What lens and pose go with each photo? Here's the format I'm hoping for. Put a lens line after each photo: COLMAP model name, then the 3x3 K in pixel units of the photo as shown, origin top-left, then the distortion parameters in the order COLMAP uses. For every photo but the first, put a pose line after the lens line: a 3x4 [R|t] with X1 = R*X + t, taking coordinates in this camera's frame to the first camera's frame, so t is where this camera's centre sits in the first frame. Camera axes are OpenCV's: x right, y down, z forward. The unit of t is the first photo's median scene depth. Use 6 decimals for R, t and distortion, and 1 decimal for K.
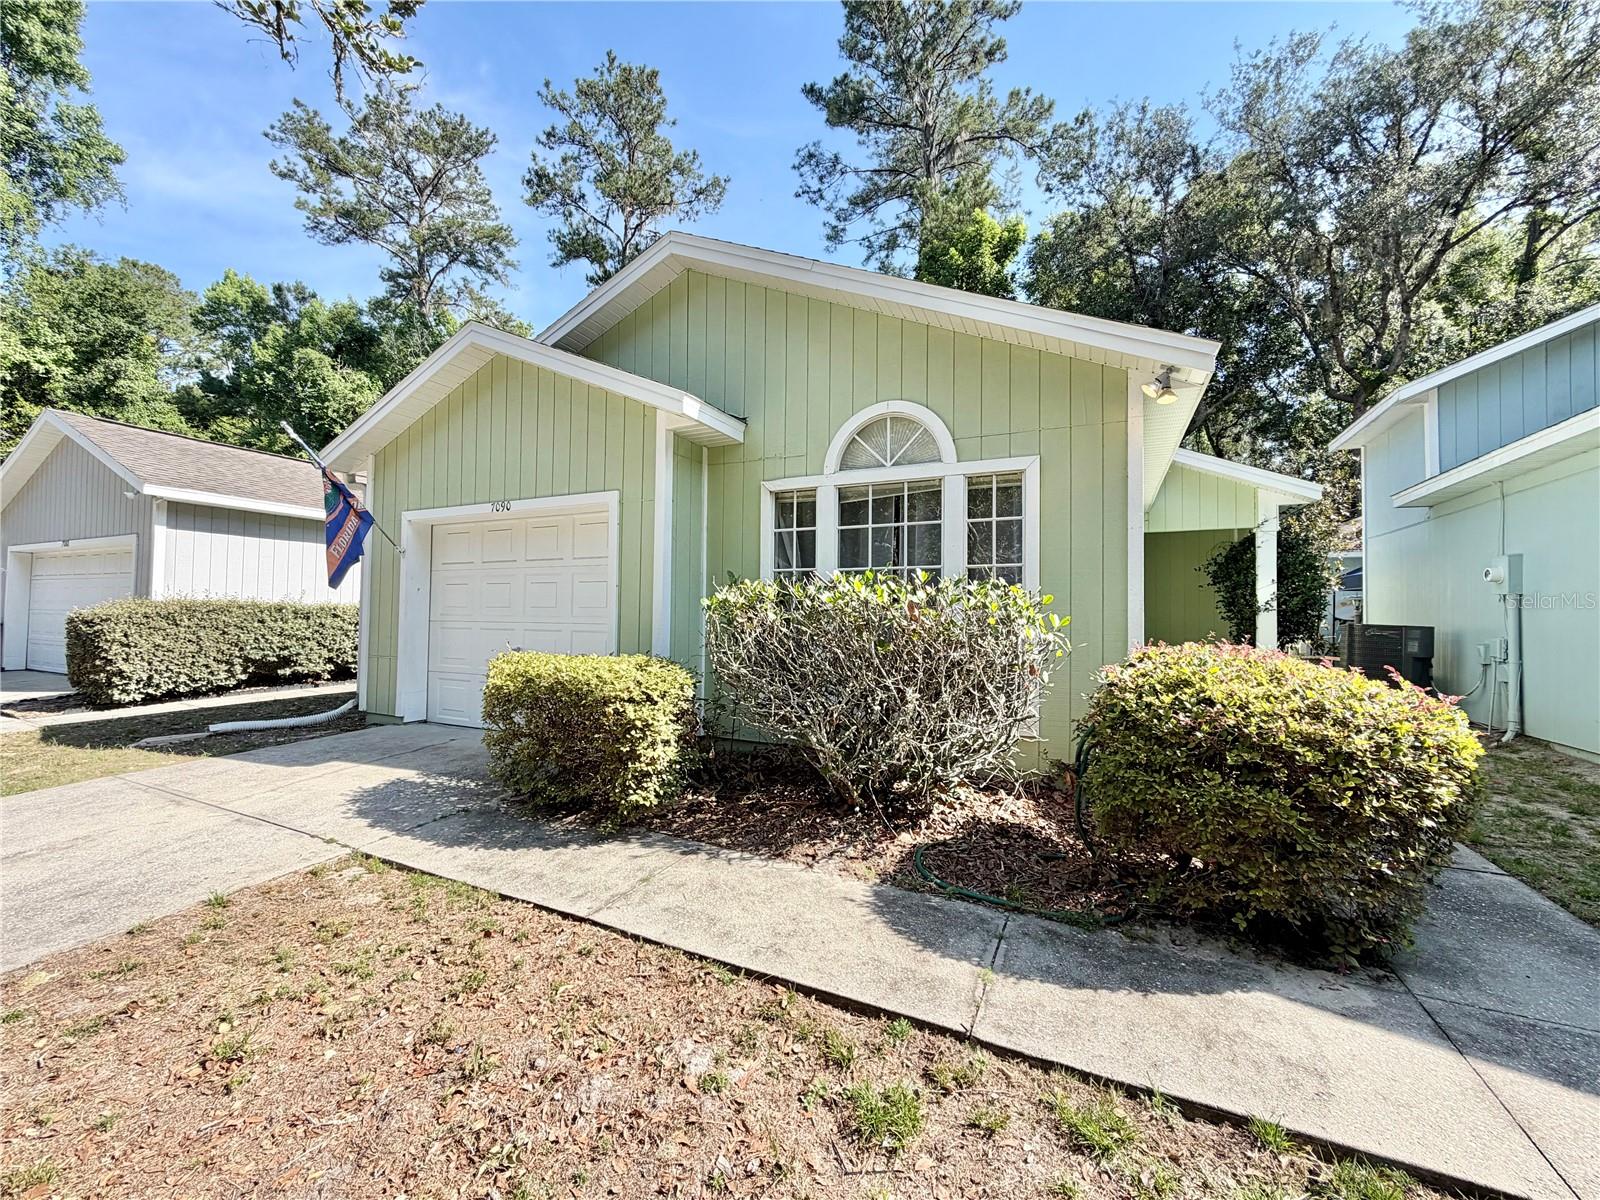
lens RADIAL K [[640.5, 0, 799.7], [0, 640.5, 601.1], [0, 0, 1]] dist [-0.002246, -0.000490]
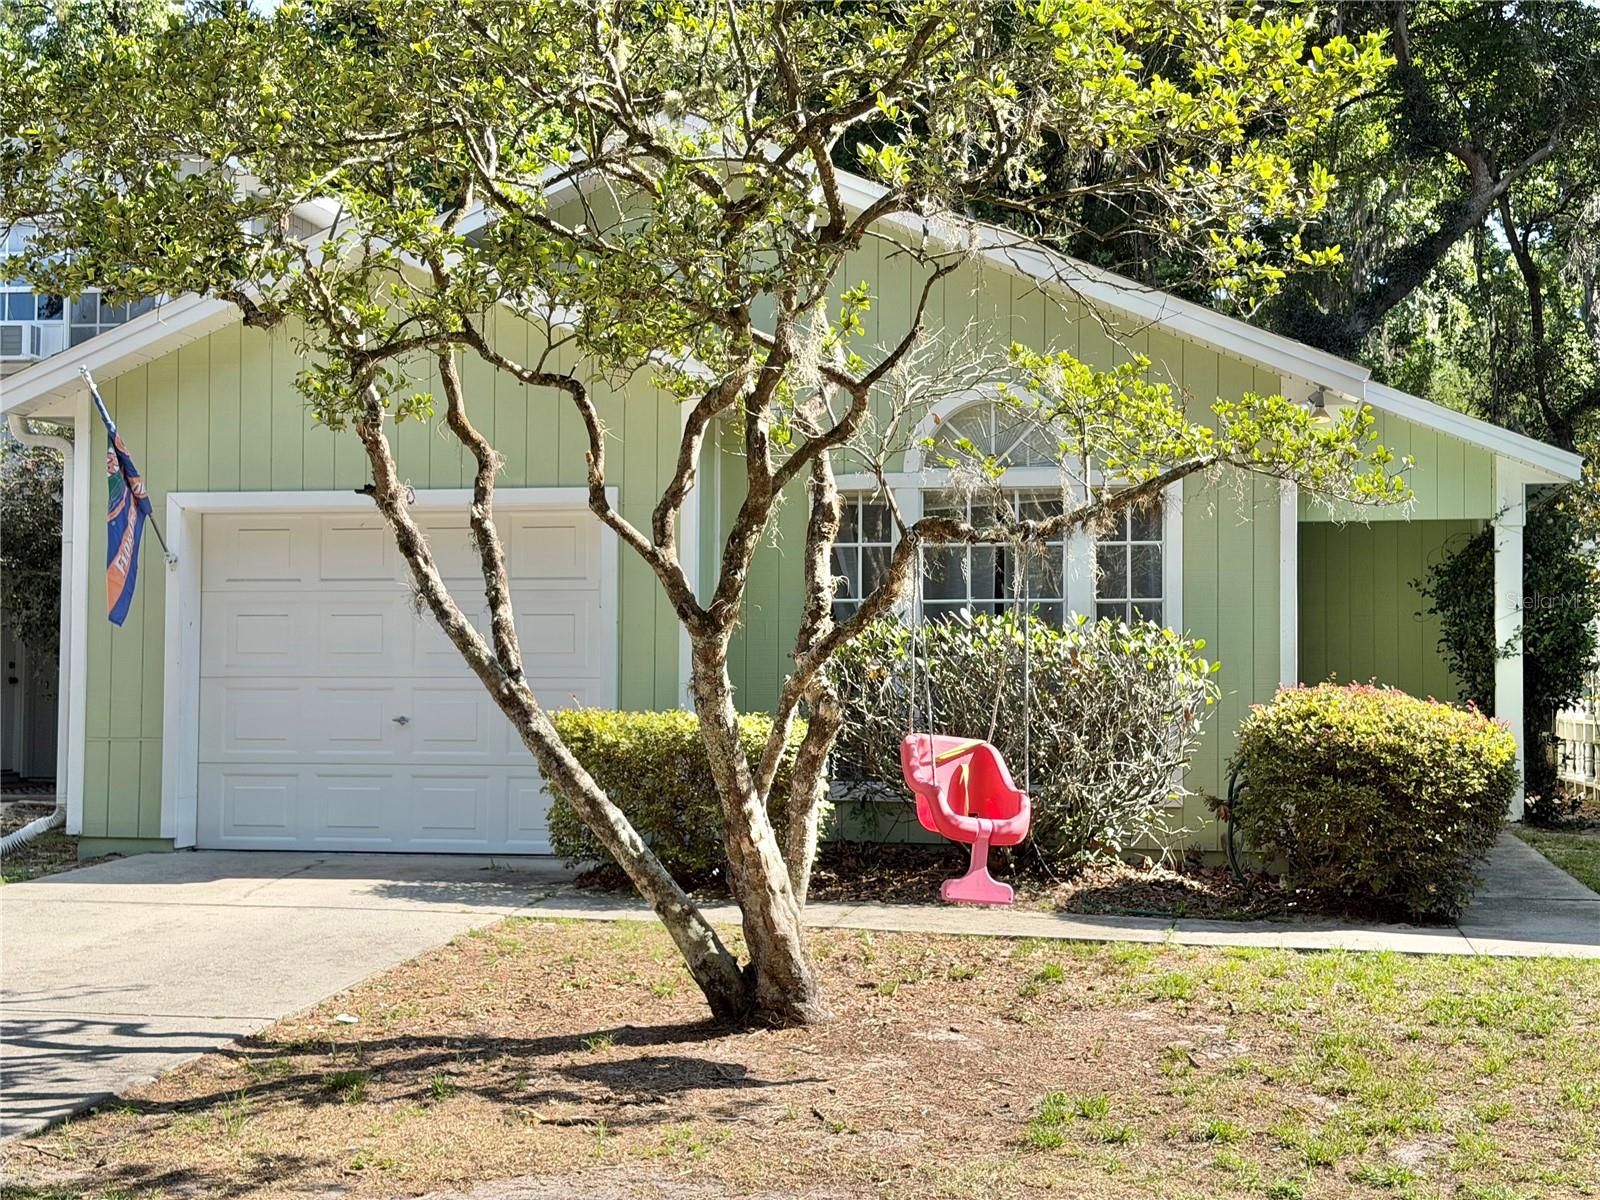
lens RADIAL K [[2229.6, 0, 801.7], [0, 2229.6, 603.6], [0, 0, 1]] dist [0.090237, 0.000000]
pose [[0.972298, 0.002689, 0.233730, -1.011669], [-0.000180, 0.999942, -0.010752, -0.027658], [-0.233745, 0.010412, 0.972242, -2.200091]]
